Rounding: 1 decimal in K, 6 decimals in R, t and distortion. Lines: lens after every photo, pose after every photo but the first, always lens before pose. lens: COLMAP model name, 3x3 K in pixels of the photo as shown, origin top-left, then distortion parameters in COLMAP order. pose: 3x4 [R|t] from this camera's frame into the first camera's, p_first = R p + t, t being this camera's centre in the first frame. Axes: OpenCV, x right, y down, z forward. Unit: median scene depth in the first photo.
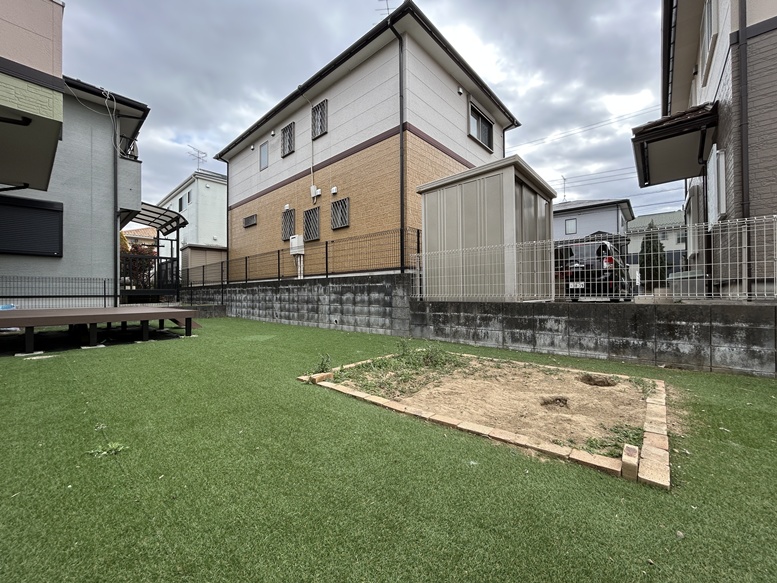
lens RADIAL K [[311.7, 0, 388.2], [0, 311.7, 290.2], [0, 0, 1]] dist [-0.000203, -0.000024]
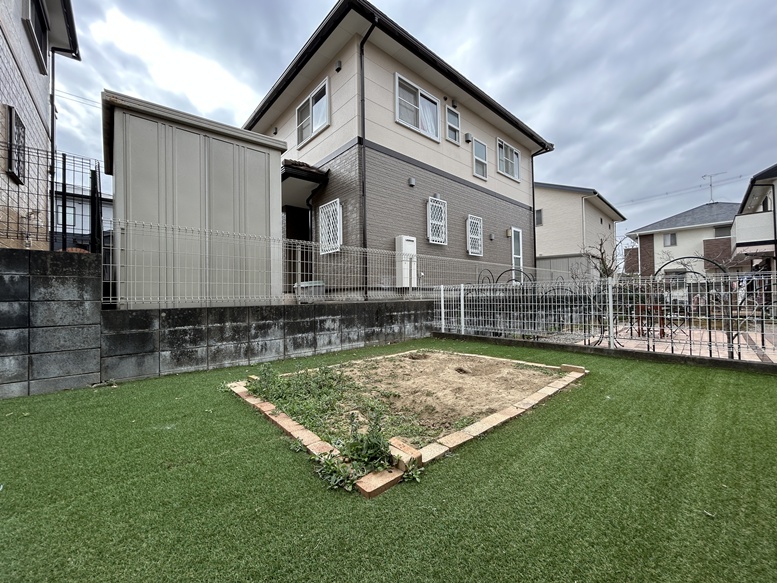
lens RADIAL K [[311.7, 0, 387.0], [0, 311.7, 294.0], [0, 0, 1]] dist [-0.000203, -0.000024]
pose [[0.137086, 0.012813, 0.990476, -0.427855], [0.004292, 0.999899, -0.013529, 0.020237], [-0.990550, 0.006106, 0.137018, 0.575270]]
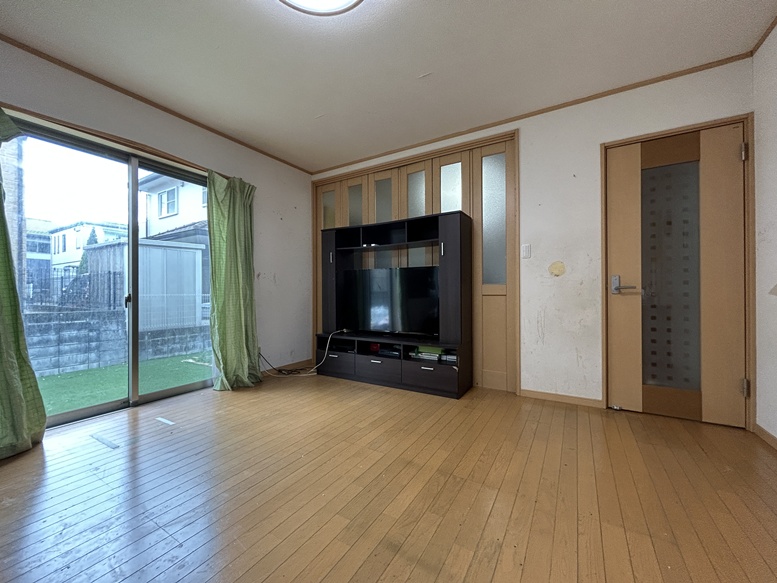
lens RADIAL K [[311.7, 0, 391.3], [0, 311.7, 294.0], [0, 0, 1]] dist [-0.000203, -0.000024]
pose [[-0.181631, 0.011491, 0.983300, -1.567841], [0.004885, 0.999930, -0.010783, -0.119201], [-0.983355, 0.002845, -0.181675, 0.236839]]
